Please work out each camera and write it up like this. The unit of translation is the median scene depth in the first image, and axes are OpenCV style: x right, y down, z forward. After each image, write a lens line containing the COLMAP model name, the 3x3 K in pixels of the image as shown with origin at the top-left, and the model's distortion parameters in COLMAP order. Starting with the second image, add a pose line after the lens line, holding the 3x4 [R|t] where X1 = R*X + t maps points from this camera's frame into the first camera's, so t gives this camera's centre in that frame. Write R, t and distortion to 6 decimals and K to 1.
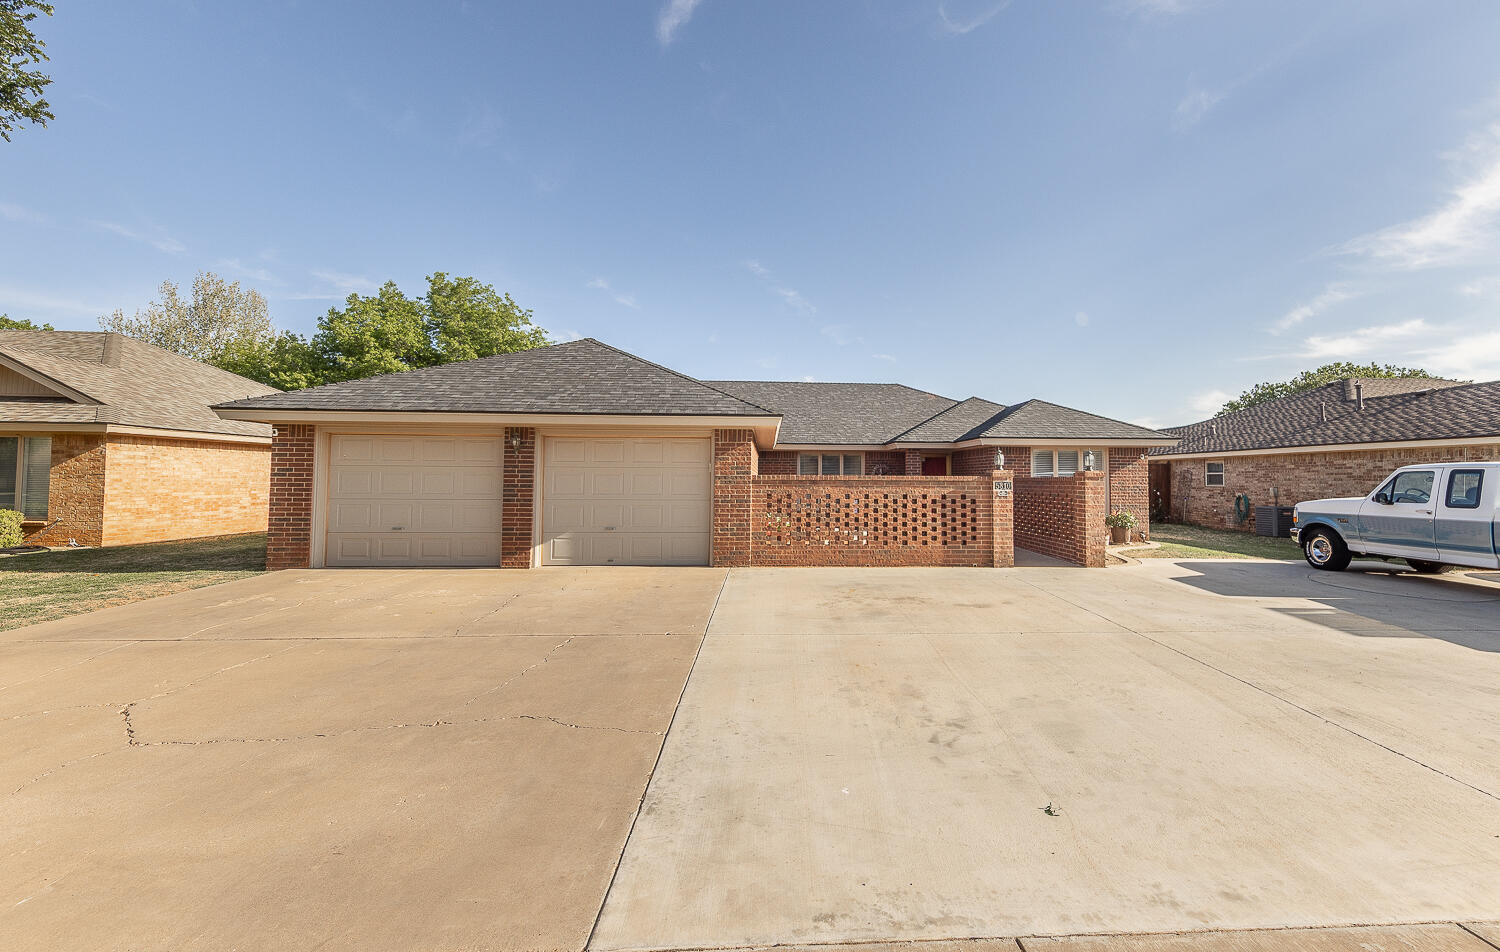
lens RADIAL K [[521.6, 0, 752.8], [0, 521.6, 467.4], [0, 0, 1]] dist [0.012158, -0.000037]
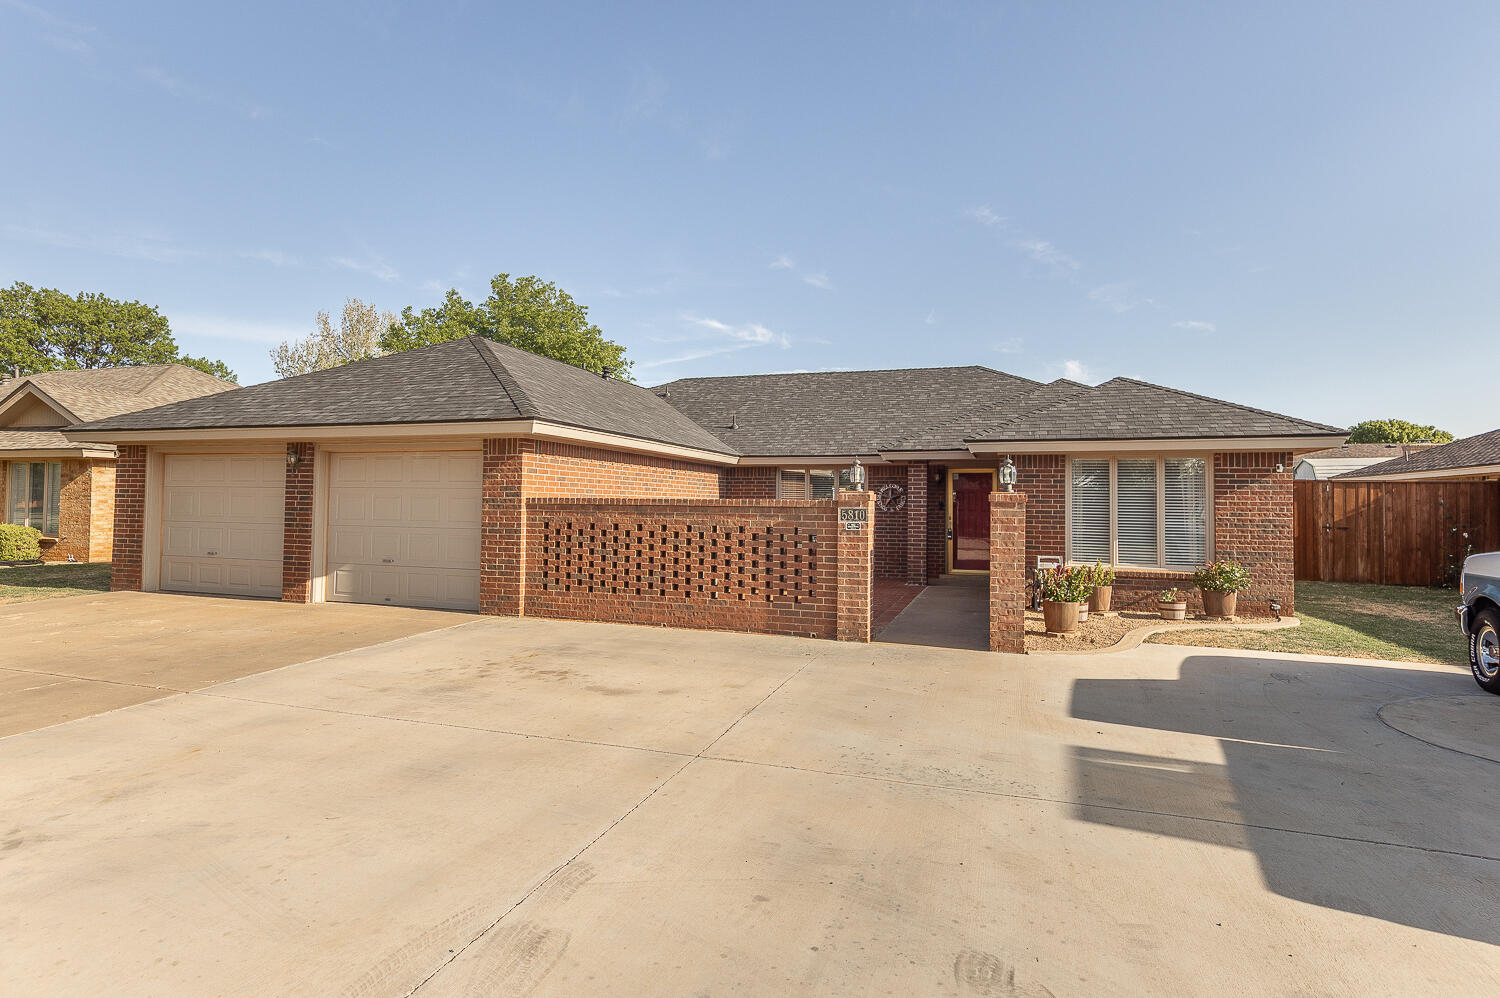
lens RADIAL K [[671.5, 0, 751.6], [0, 671.5, 502.2], [0, 0, 1]] dist [0.013628, 0.000093]
pose [[0.942484, 0.004127, -0.334226, 0.634831], [0.001020, 0.999884, 0.015223, 0.007180], [0.334250, -0.014688, 0.942370, 0.178151]]
